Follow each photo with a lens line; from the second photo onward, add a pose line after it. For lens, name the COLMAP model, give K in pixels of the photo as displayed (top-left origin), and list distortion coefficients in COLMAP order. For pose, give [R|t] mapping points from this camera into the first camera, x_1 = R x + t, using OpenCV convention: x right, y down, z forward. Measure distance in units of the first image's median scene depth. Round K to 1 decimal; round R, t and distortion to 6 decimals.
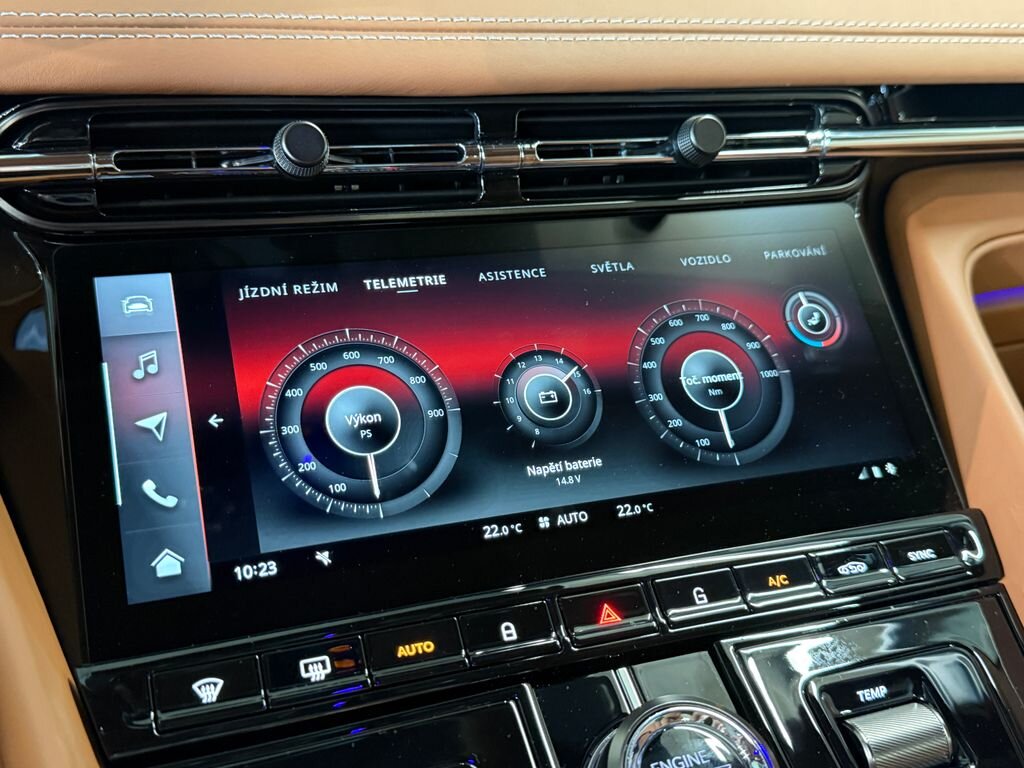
lens RADIAL K [[1072.8, 0, 512.0], [0, 1072.8, 384.0], [0, 0, 1]] dist [0.170162, -0.435949]
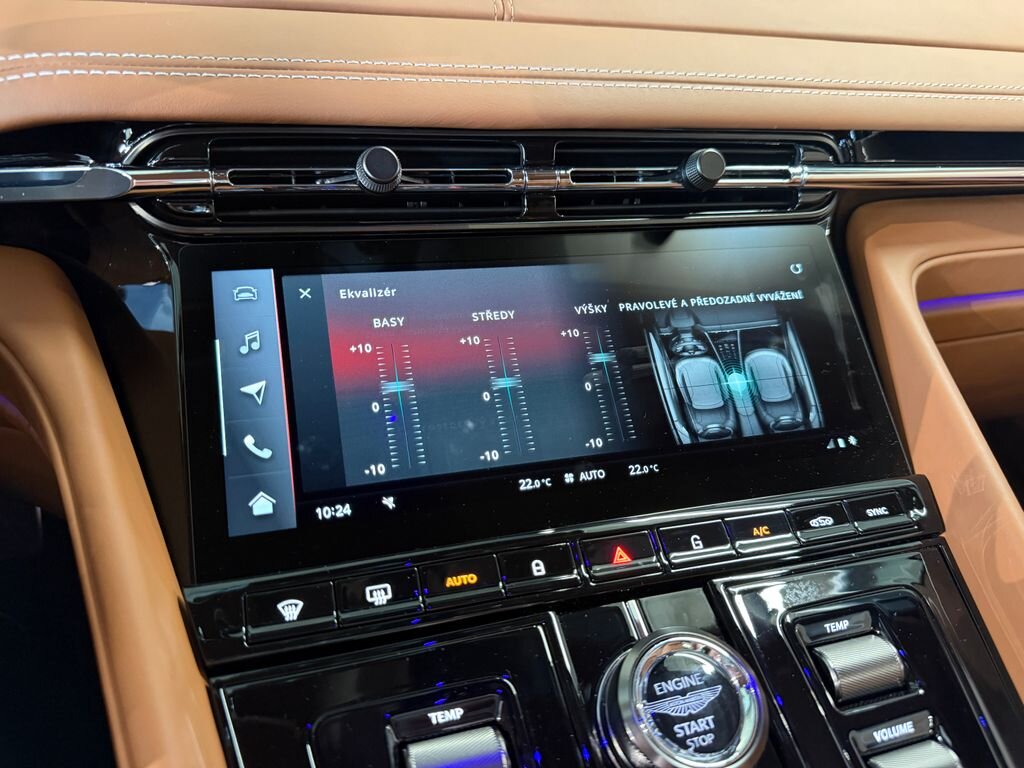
lens RADIAL K [[757.1, 0, 512.0], [0, 757.1, 384.0], [0, 0, 1]] dist [0.127441, -0.336954]
pose [[0.998732, 0.023578, -0.044472, 0.000624], [-0.022532, 0.999461, 0.023875, 0.002190], [0.045011, -0.022843, 0.998725, 0.135659]]
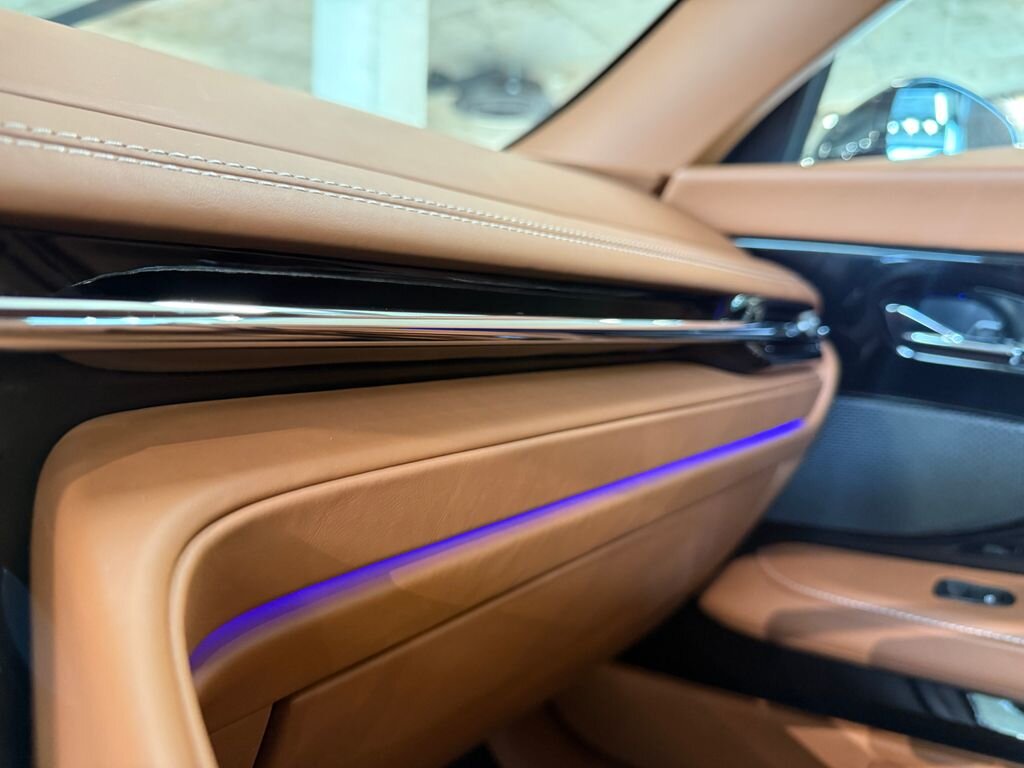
lens RADIAL K [[773.4, 0, 512.0], [0, 773.4, 384.0], [0, 0, 1]] dist [-0.027400, 0.001303]
pose [[0.863499, -0.085470, 0.497056, 0.508725], [0.252981, 0.925989, -0.280259, -0.062260], [-0.436315, 0.367749, 0.821212, 0.826196]]
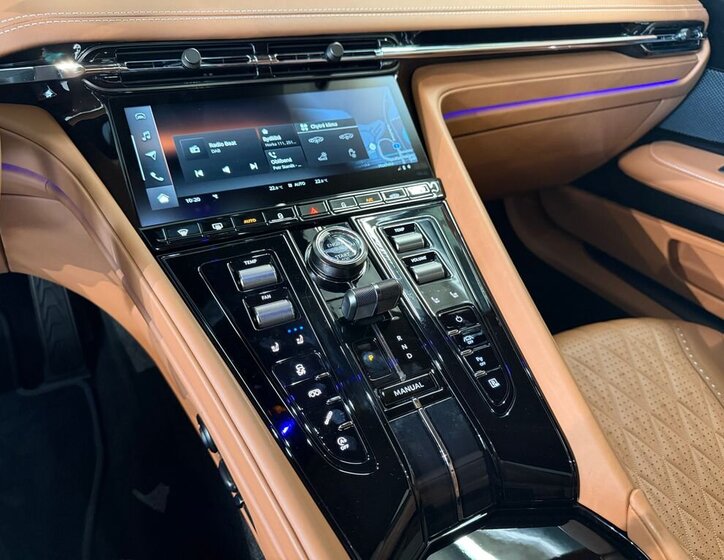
lens RADIAL K [[554.5, 0, 371.2], [0, 554.5, 282.4], [0, 0, 1]] dist [0.008973, -0.005052]
pose [[0.987710, -0.094163, 0.124746, 0.034965], [0.080320, 0.990490, 0.111710, 0.241037], [-0.134079, -0.100318, 0.985880, -0.557096]]
